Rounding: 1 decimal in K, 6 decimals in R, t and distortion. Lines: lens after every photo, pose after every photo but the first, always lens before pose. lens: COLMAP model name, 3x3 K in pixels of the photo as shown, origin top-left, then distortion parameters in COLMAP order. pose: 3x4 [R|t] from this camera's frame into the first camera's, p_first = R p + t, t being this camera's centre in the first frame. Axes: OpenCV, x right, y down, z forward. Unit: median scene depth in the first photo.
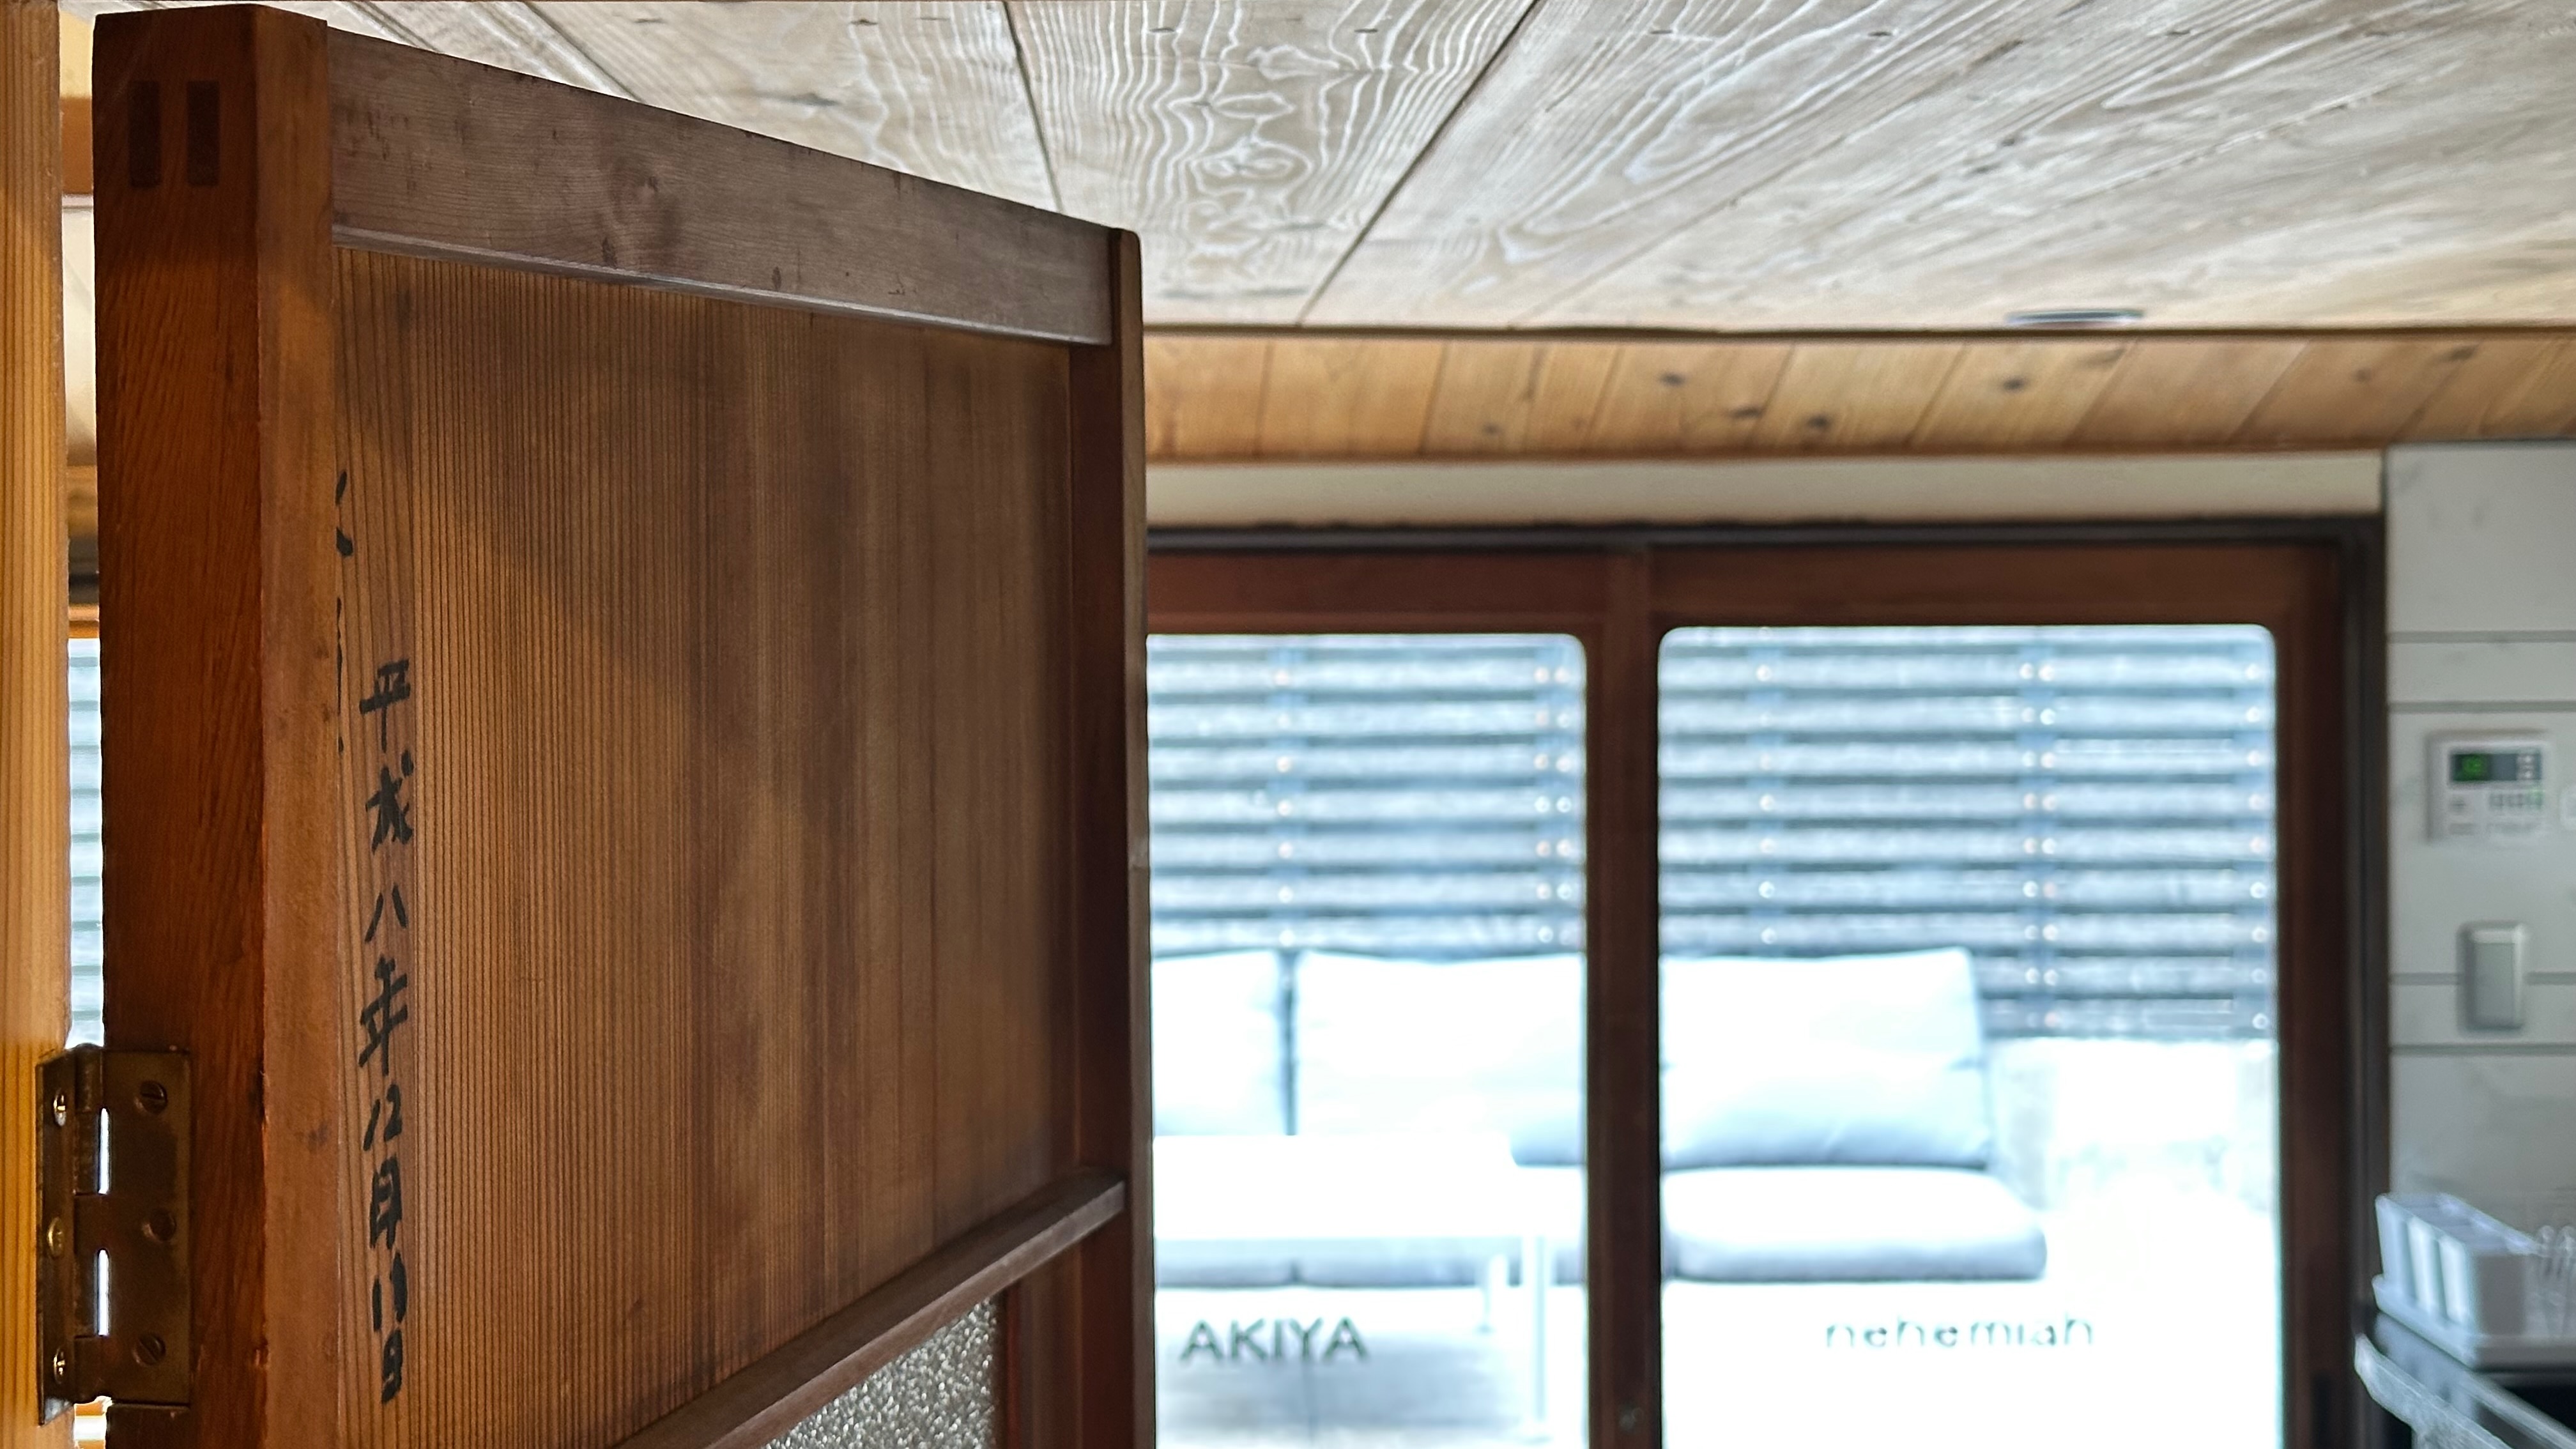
lens RADIAL K [[3623.6, 0, 1269.0], [0, 3623.6, 556.8], [0, 0, 1]] dist [0.098182, 0.000000]
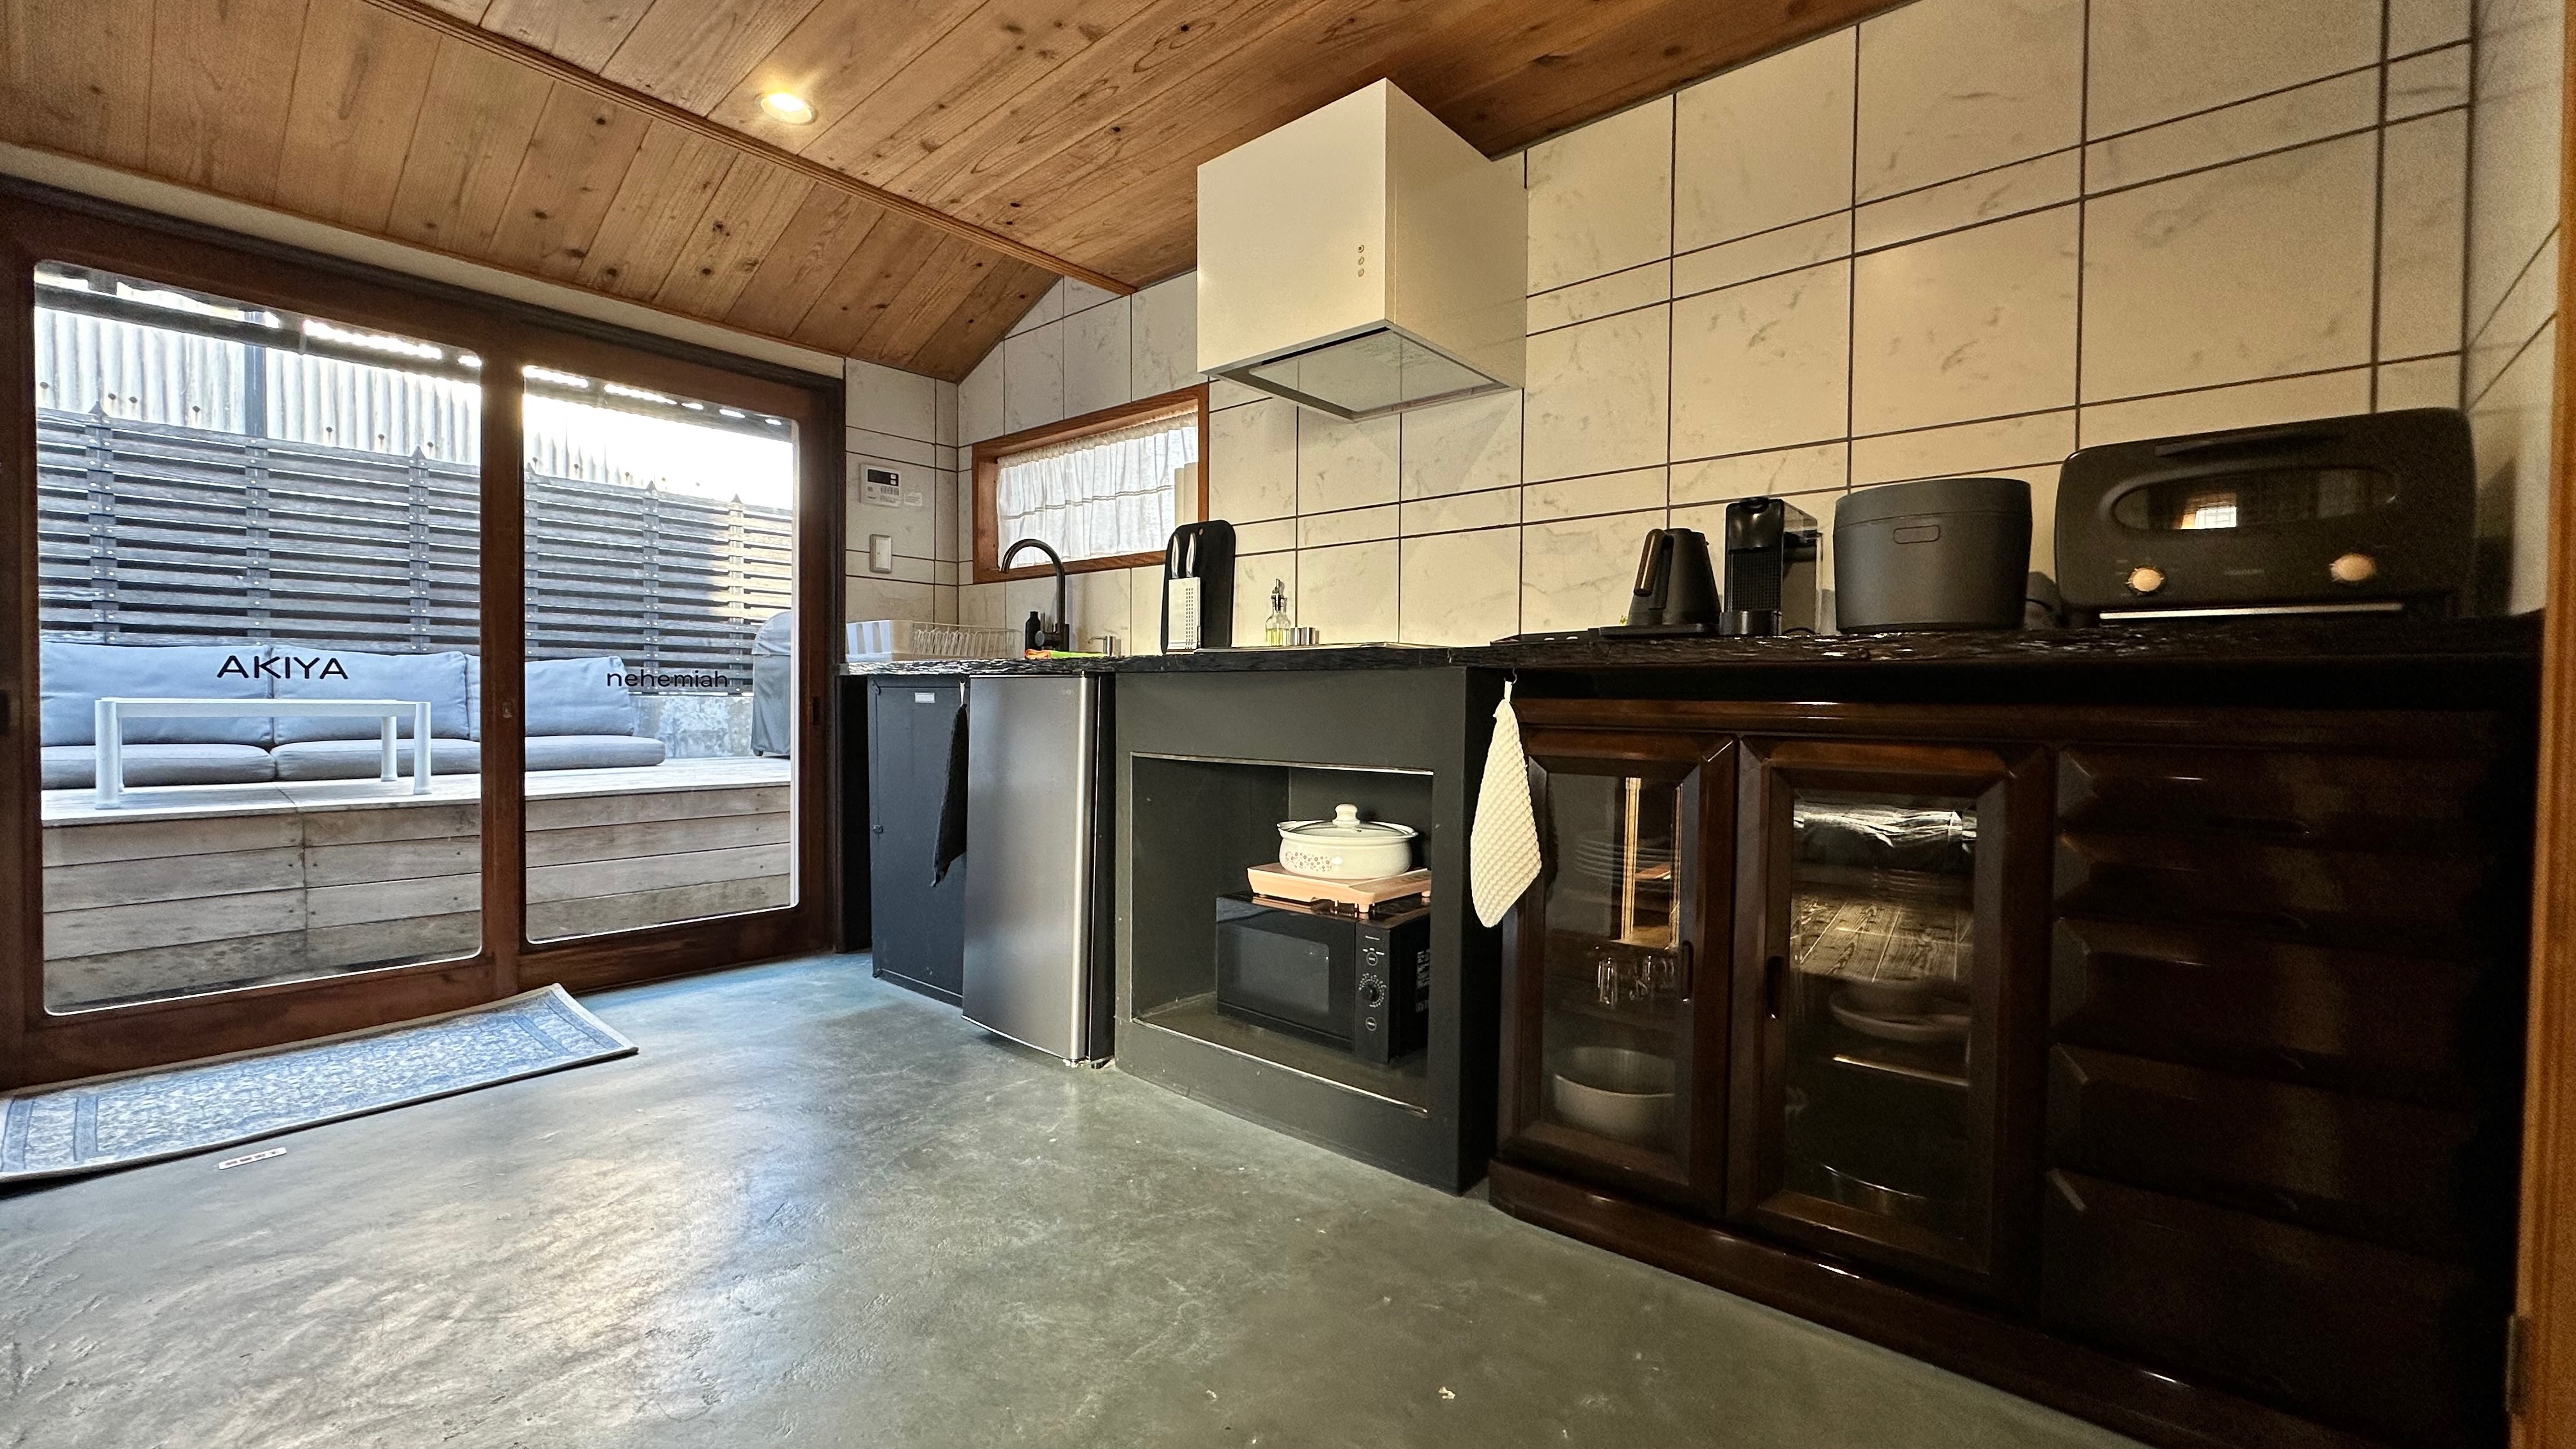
lens RADIAL K [[1024.0, 0, 1283.8], [0, 1024.0, 721.9], [0, 0, 1]] dist [-0.000036, -0.000334]
pose [[0.687613, -0.002678, 0.726072, -0.029196], [-0.001914, 0.999983, 0.005501, 0.240868], [-0.726075, -0.005172, 0.687596, 0.224025]]
